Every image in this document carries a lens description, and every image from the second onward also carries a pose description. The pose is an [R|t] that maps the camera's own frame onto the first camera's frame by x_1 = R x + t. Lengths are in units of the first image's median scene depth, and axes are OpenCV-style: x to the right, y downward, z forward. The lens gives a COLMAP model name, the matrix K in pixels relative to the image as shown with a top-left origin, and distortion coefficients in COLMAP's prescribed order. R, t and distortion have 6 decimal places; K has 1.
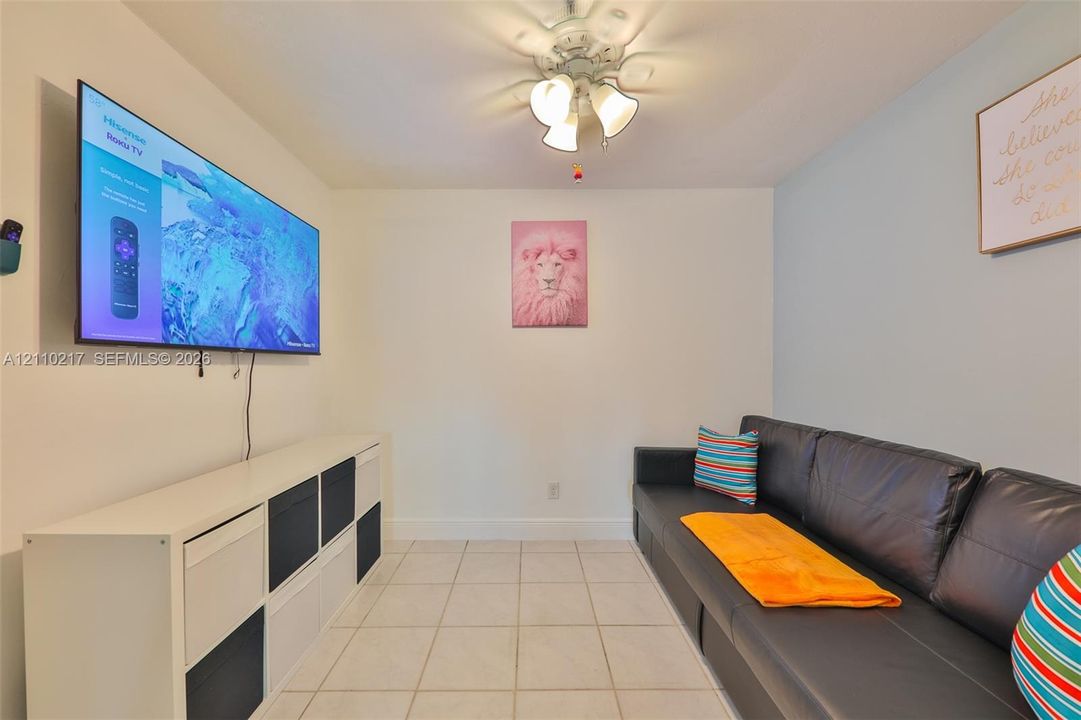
lens RADIAL K [[386.7, 0, 541.4], [0, 386.7, 373.2], [0, 0, 1]] dist [0.012854, -0.005761]
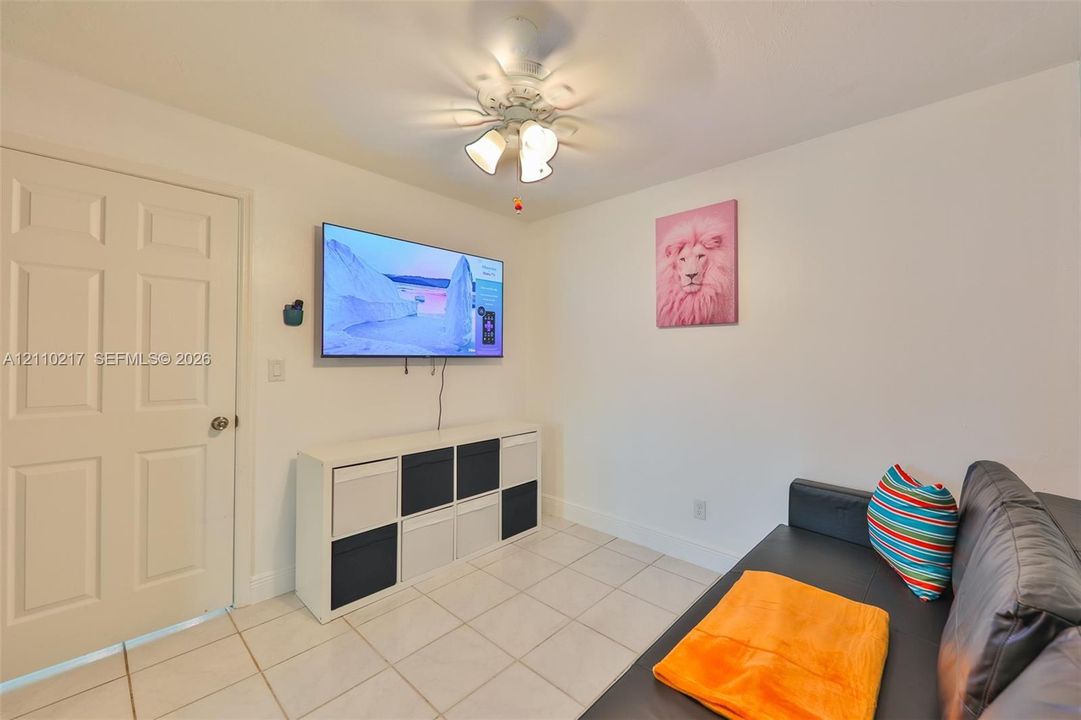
lens RADIAL K [[390.7, 0, 537.5], [0, 390.7, 365.2], [0, 0, 1]] dist [0.013425, -0.008297]
pose [[0.767393, 0.015533, -0.640989, 0.335401], [-0.020116, 0.999798, 0.000146, -0.022658], [0.640862, 0.012783, 0.767550, 0.070035]]
